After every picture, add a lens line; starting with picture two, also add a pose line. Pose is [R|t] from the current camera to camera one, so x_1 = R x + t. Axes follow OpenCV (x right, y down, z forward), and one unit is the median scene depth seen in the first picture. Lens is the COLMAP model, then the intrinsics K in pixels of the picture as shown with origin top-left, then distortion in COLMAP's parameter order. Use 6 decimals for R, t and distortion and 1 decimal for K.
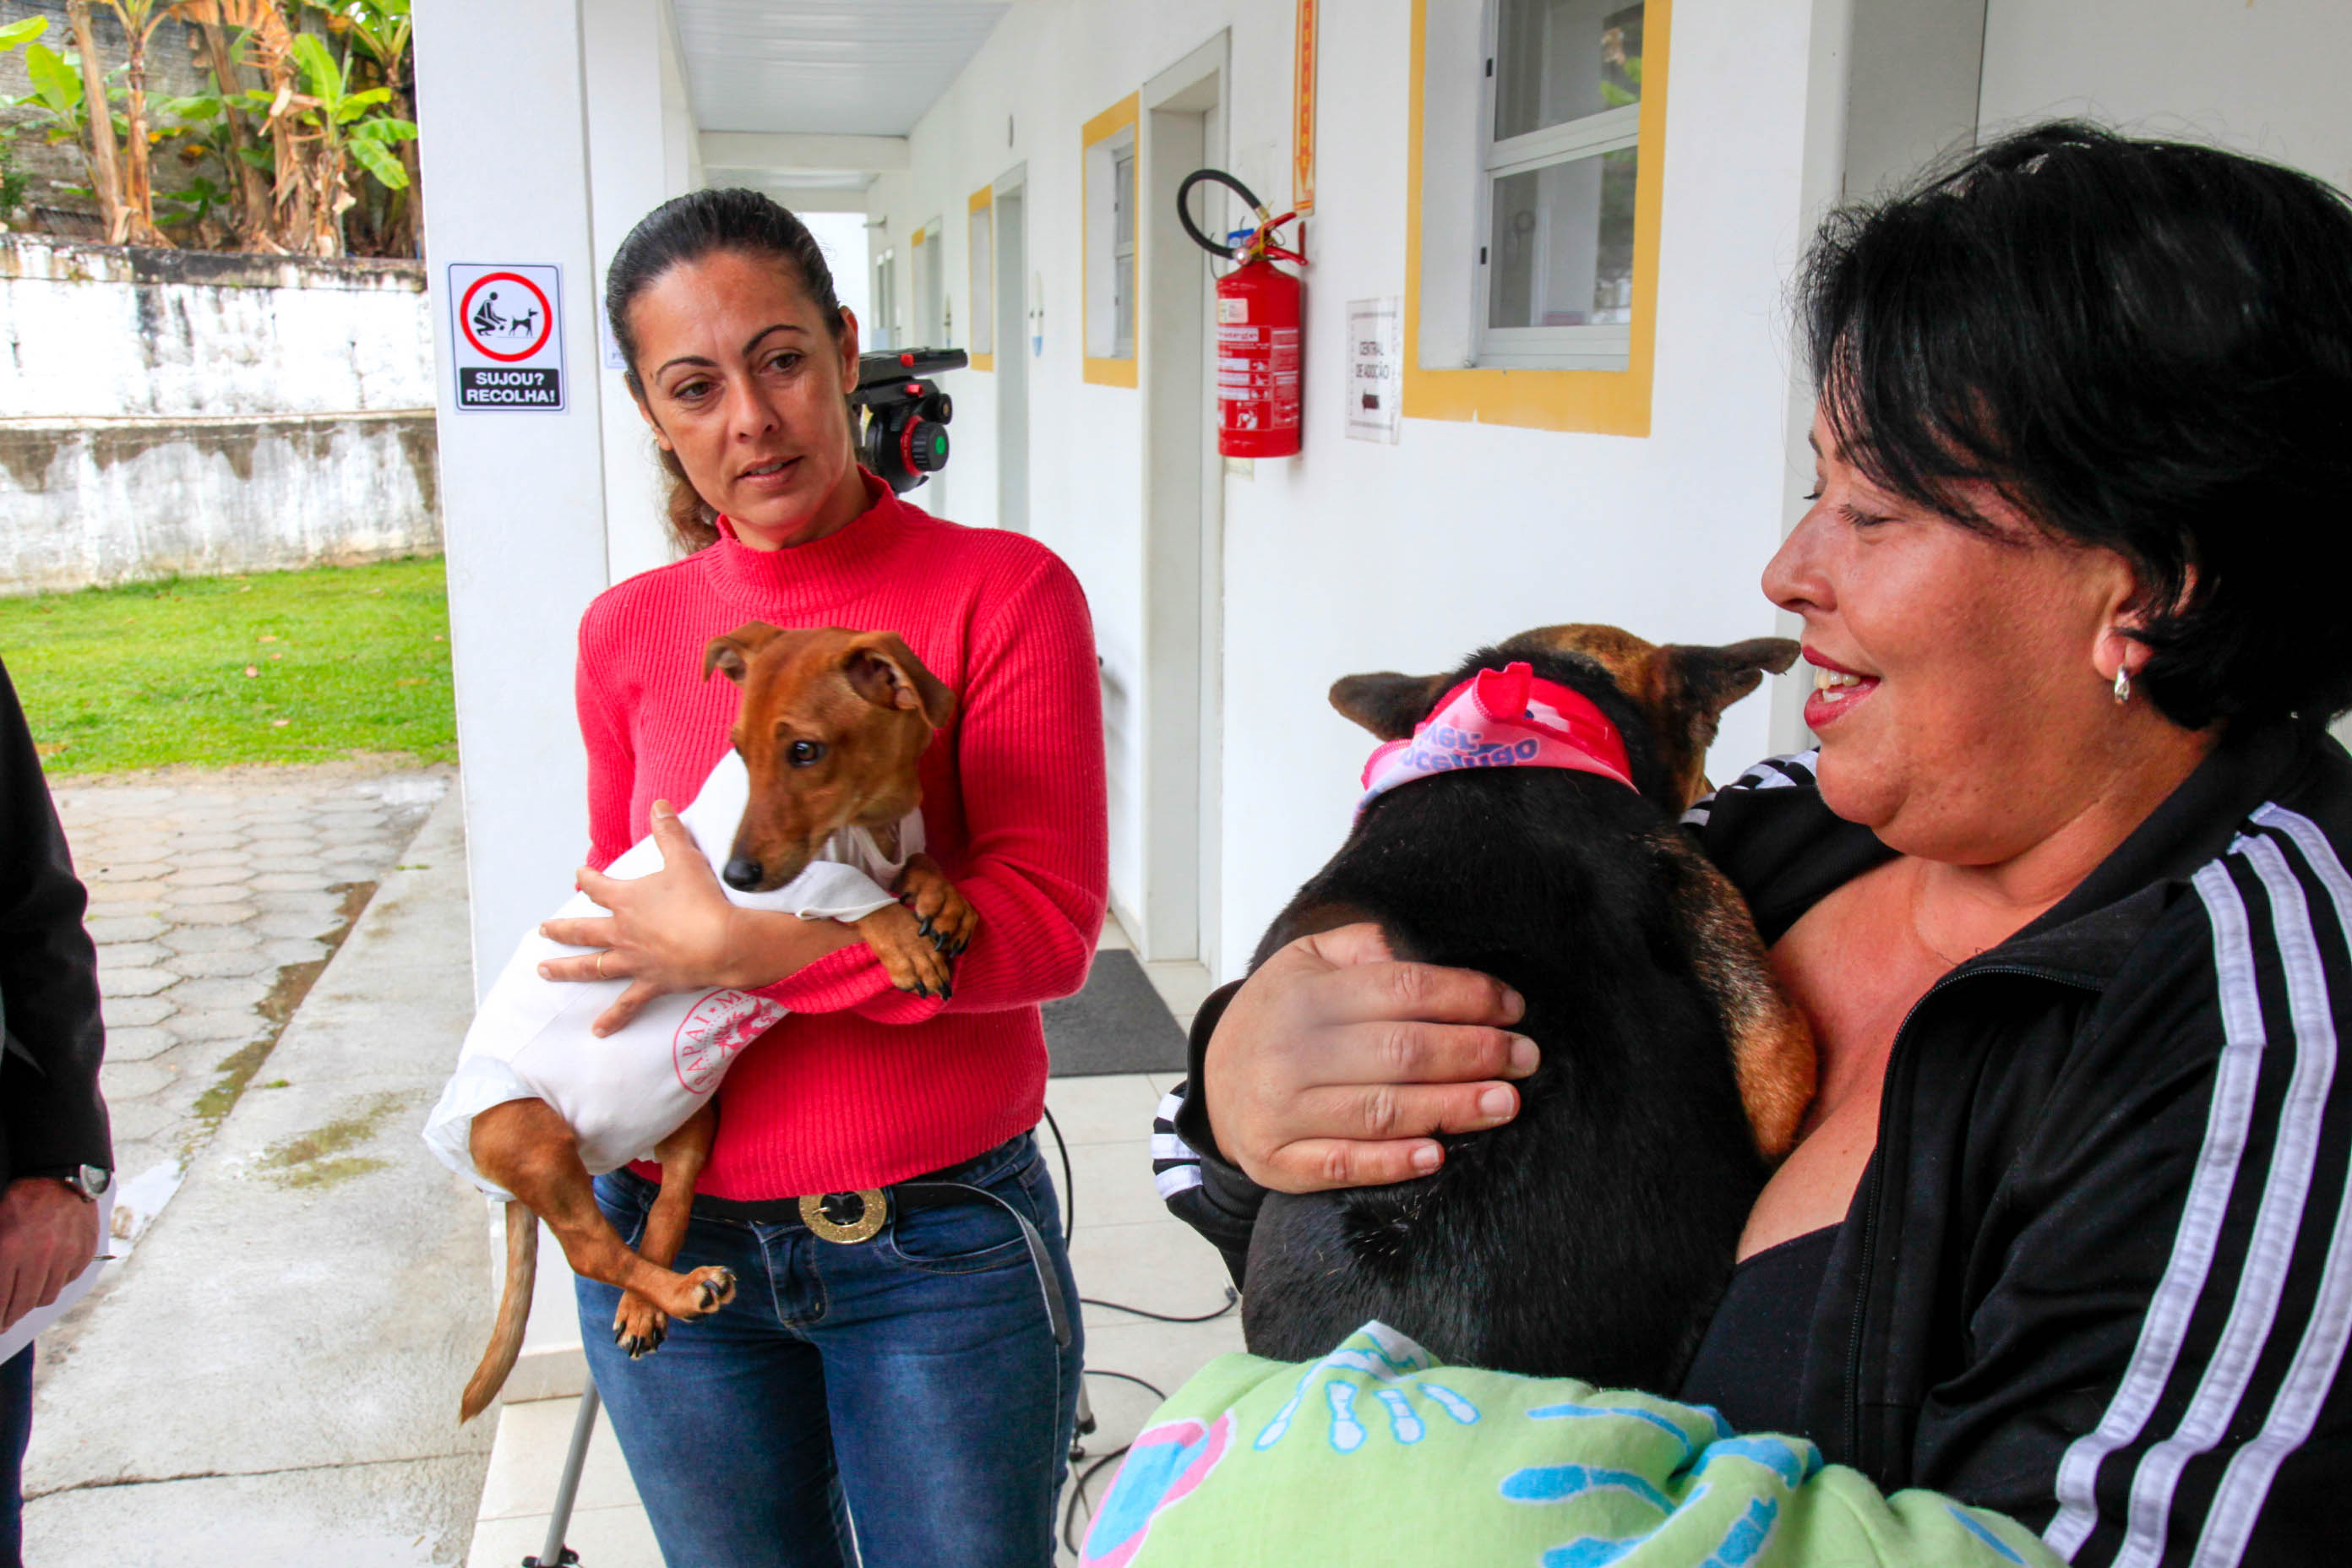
lens RADIAL K [[2201.6, 0, 1176.0], [0, 2201.6, 784.0], [0, 0, 1]] dist [-0.013542, 0.125688]
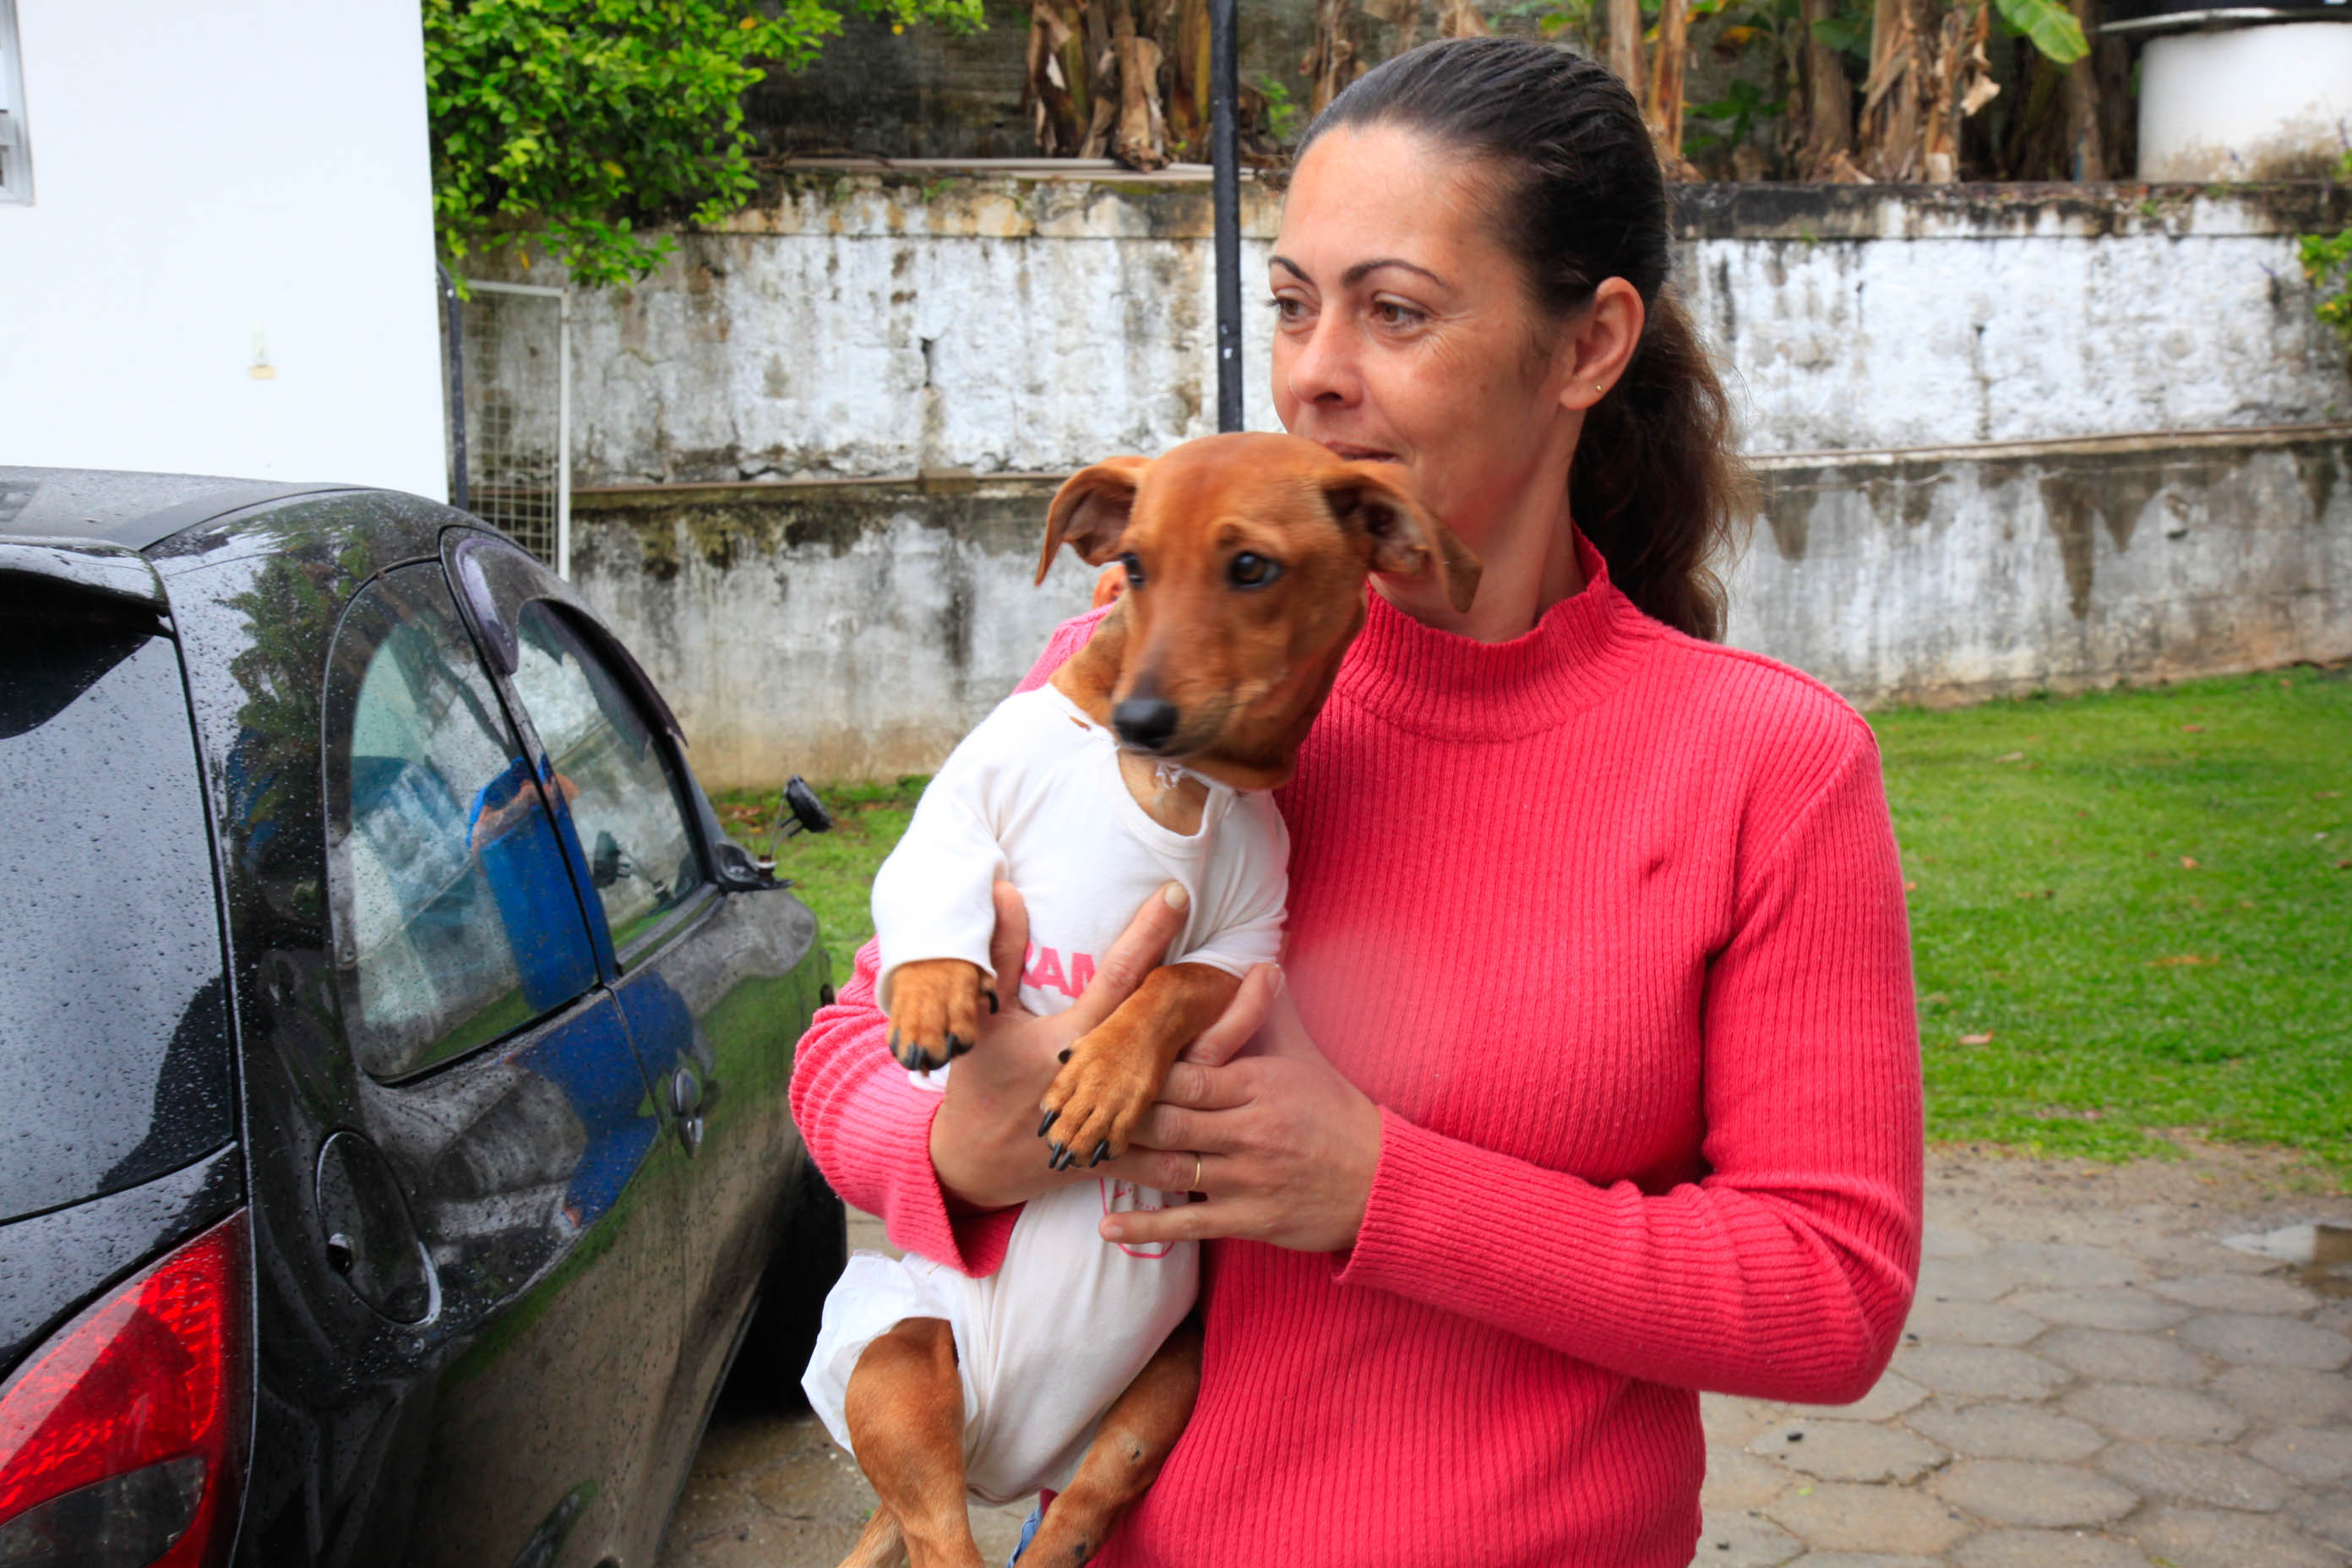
lens RADIAL K [[3377.8, 0, 1176.0], [0, 3377.8, 784.0], [0, 0, 1]] dist [0.365112, 0.029603]
pose [[0.859849, 0.050557, -0.508040, -0.084841], [-0.087576, 0.994942, -0.049211, -0.015928], [0.502982, 0.086806, 0.859927, 0.113809]]
